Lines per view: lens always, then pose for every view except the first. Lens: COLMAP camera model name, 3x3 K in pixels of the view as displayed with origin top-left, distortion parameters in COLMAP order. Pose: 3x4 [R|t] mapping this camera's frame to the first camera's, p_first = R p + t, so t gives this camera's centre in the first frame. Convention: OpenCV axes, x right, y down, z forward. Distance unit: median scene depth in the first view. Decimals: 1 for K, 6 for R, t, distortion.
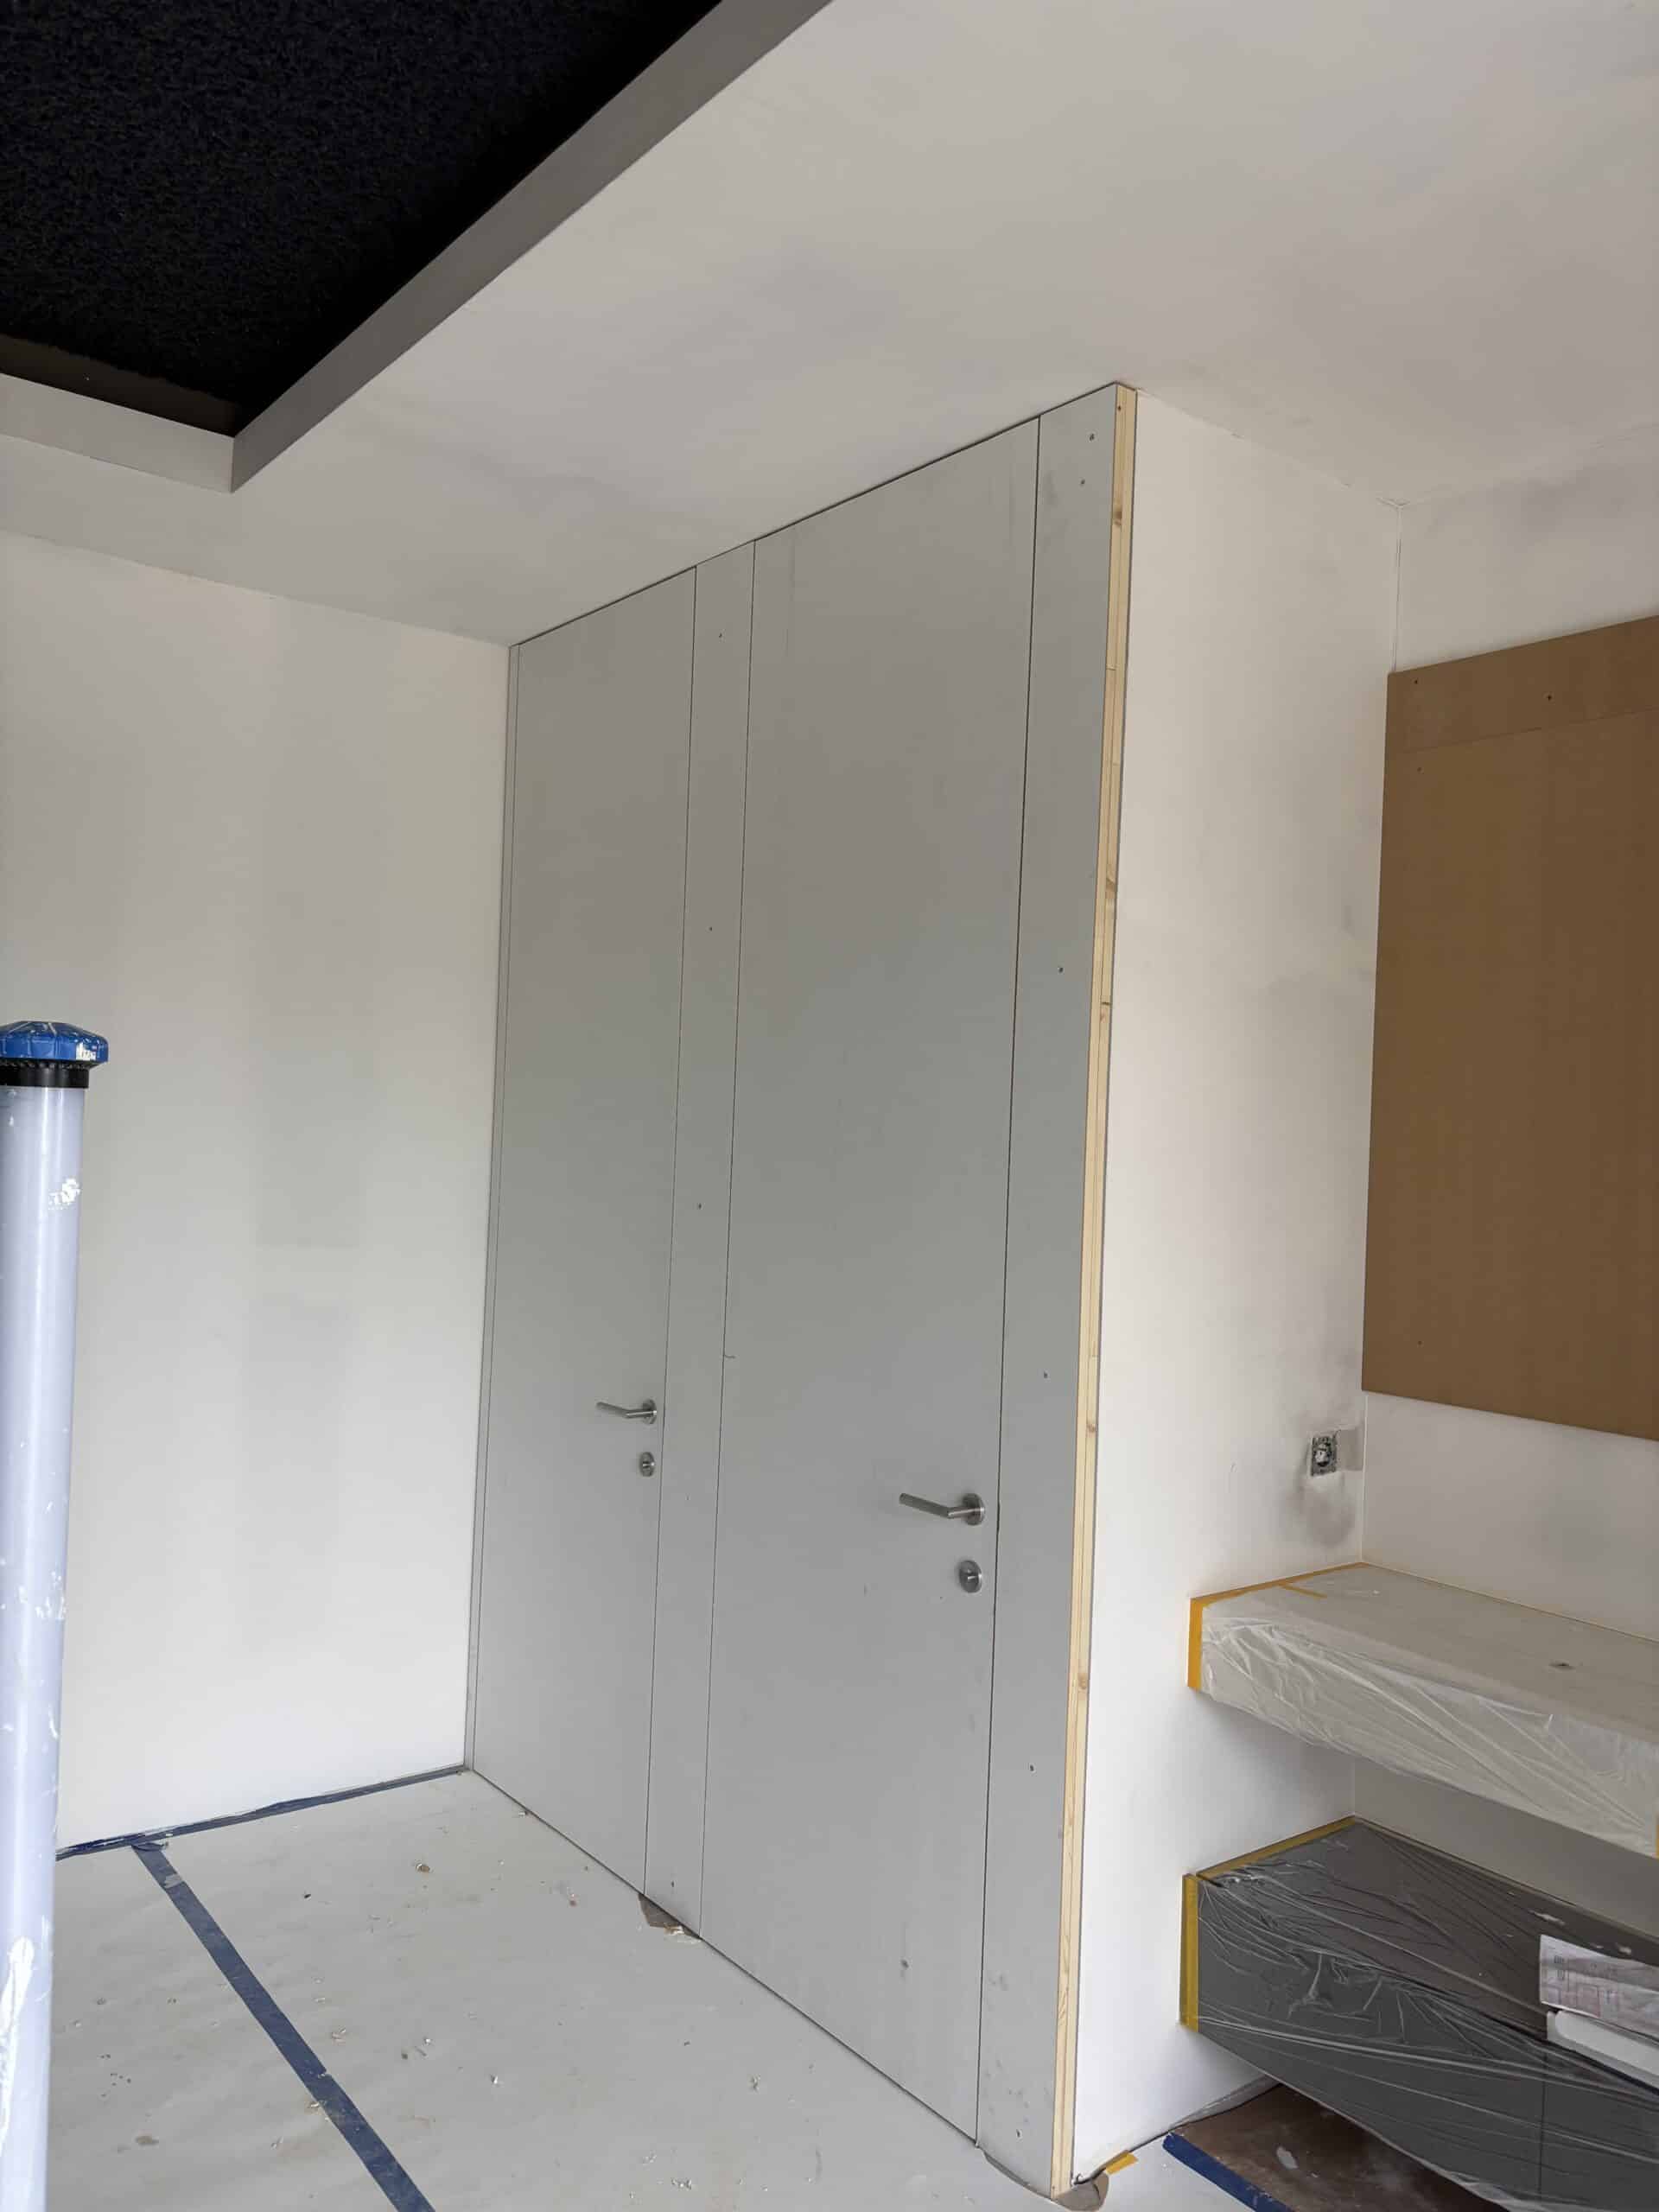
lens RADIAL K [[1648.1, 0, 836.3], [0, 1648.1, 1099.8], [0, 0, 1]] dist [0.006553, 0.001397]
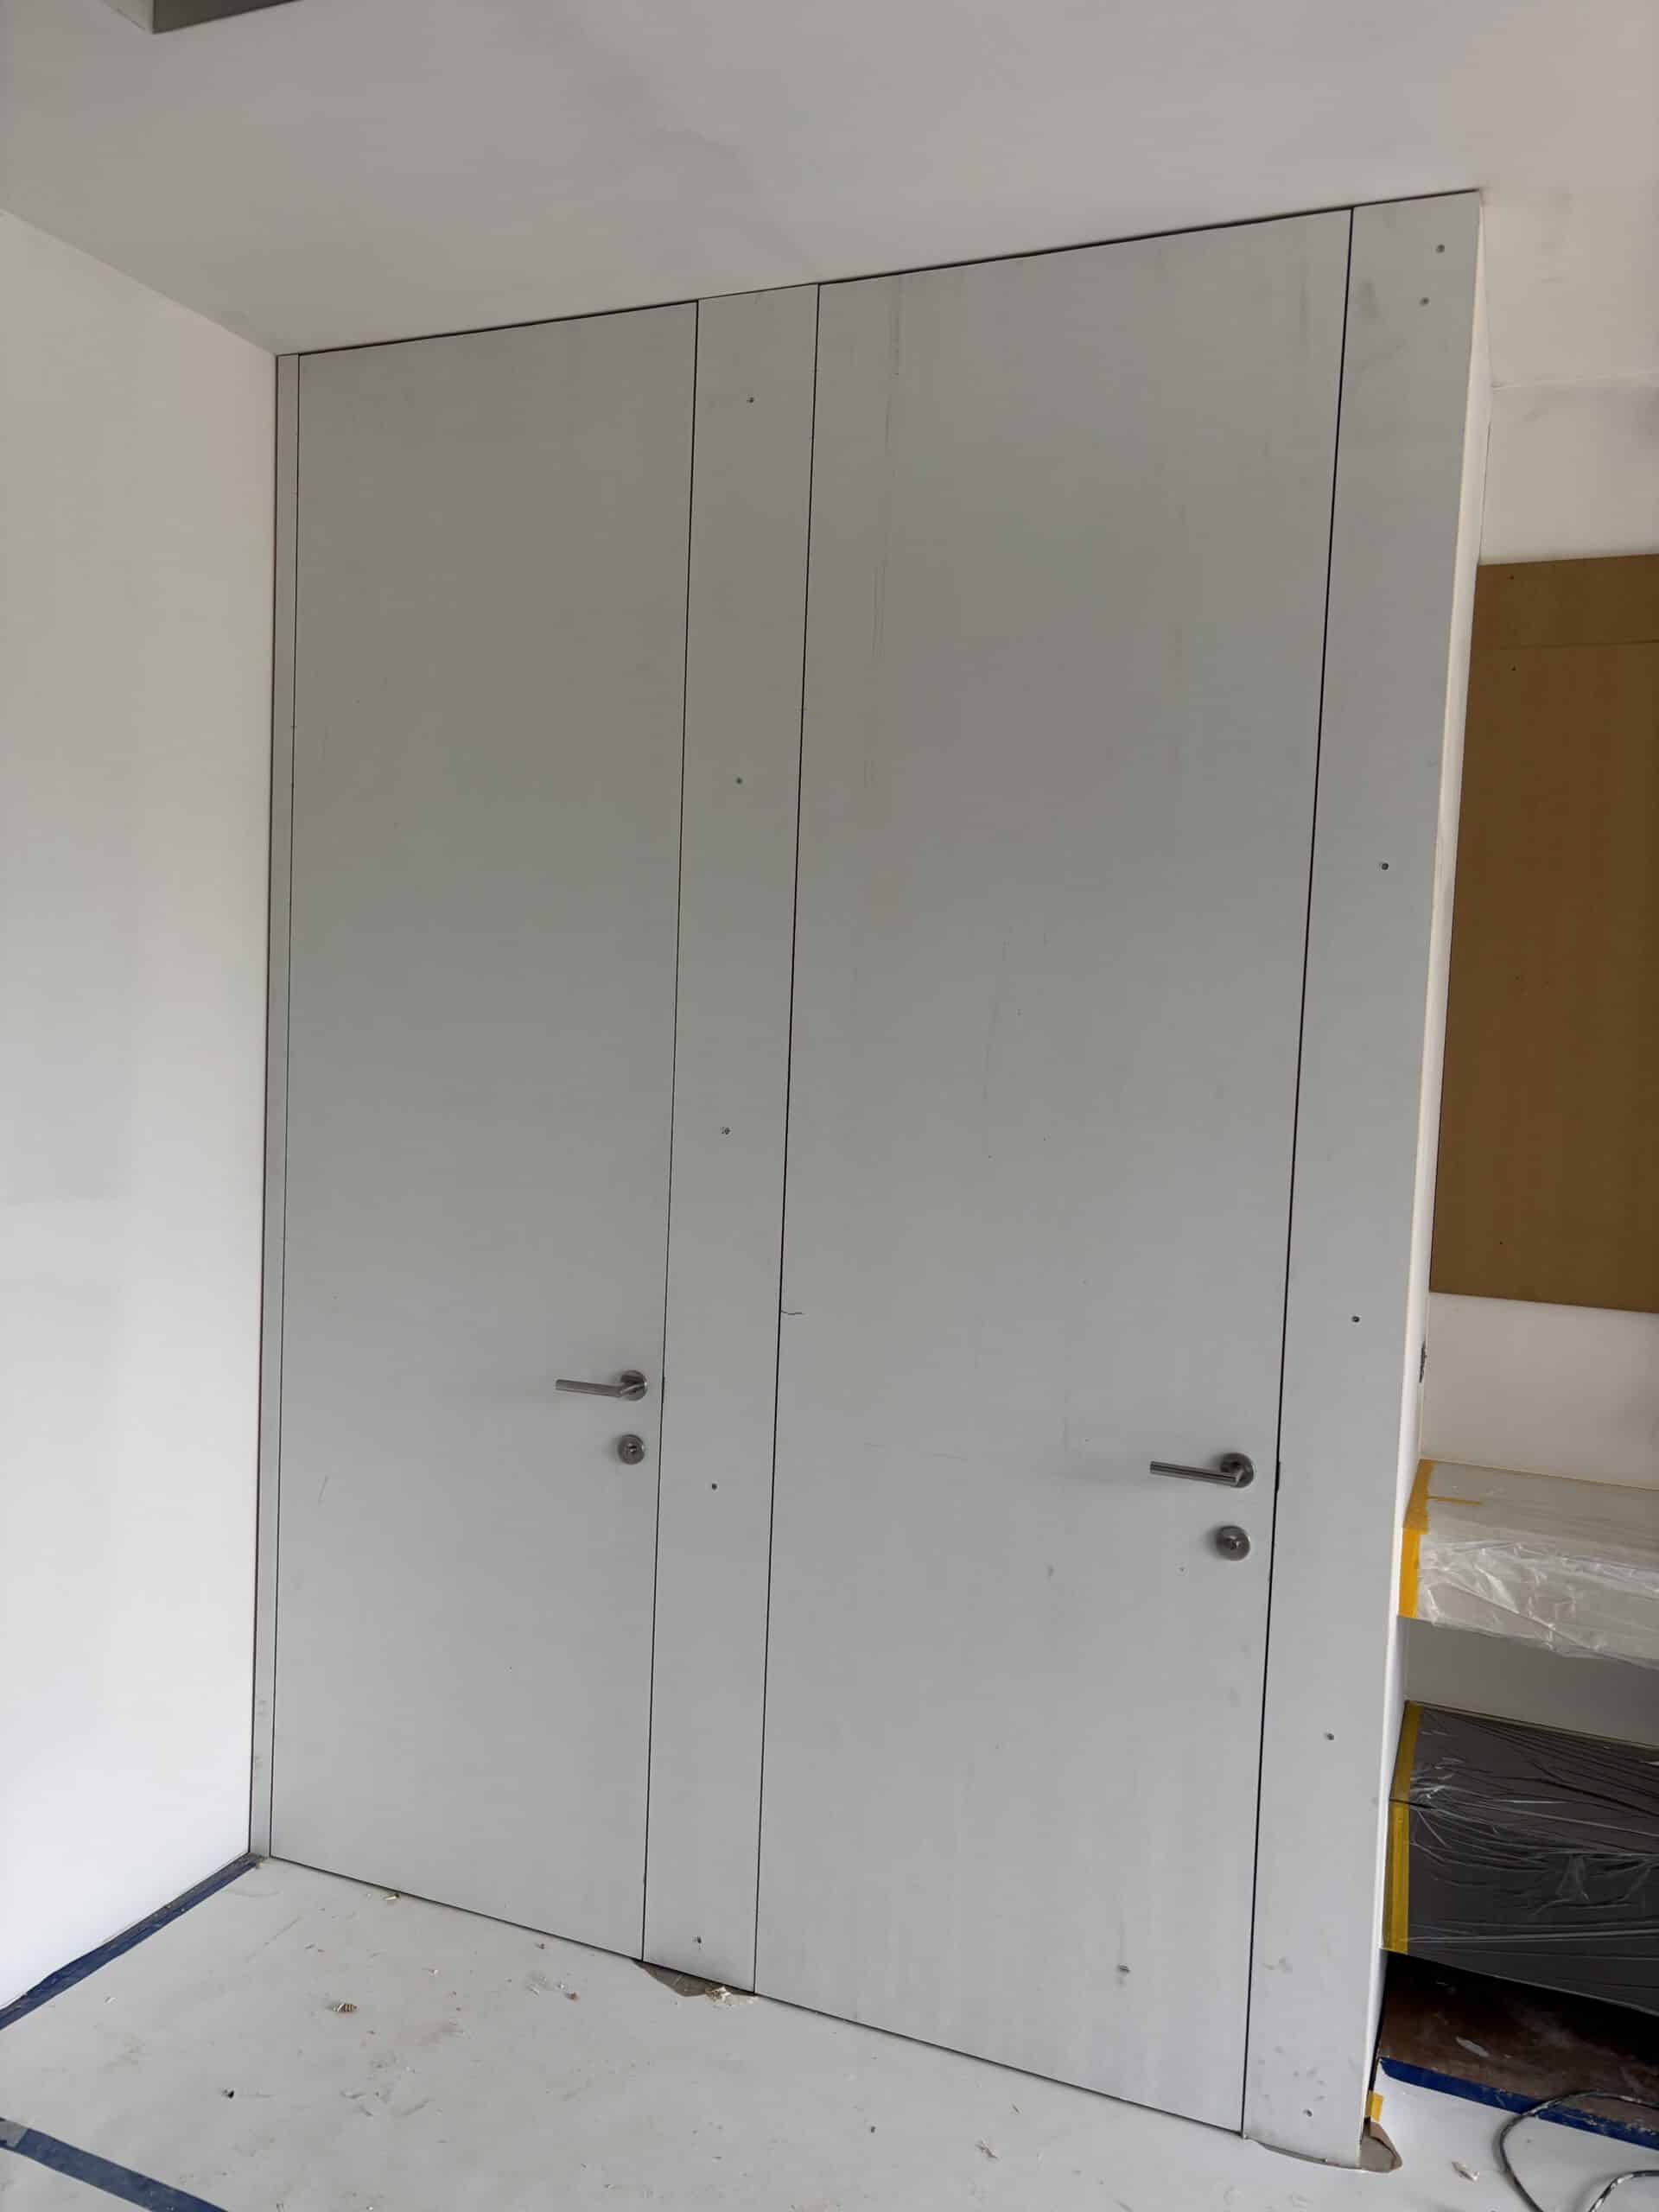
lens RADIAL K [[1648.1, 0, 829.6], [0, 1648.1, 1106.8], [0, 0, 1]] dist [0.006553, 0.001397]
pose [[0.872509, -0.033167, 0.487471, -0.522117], [-0.012632, 0.995829, 0.090364, -0.024374], [-0.488435, -0.085001, 0.868451, 0.336300]]
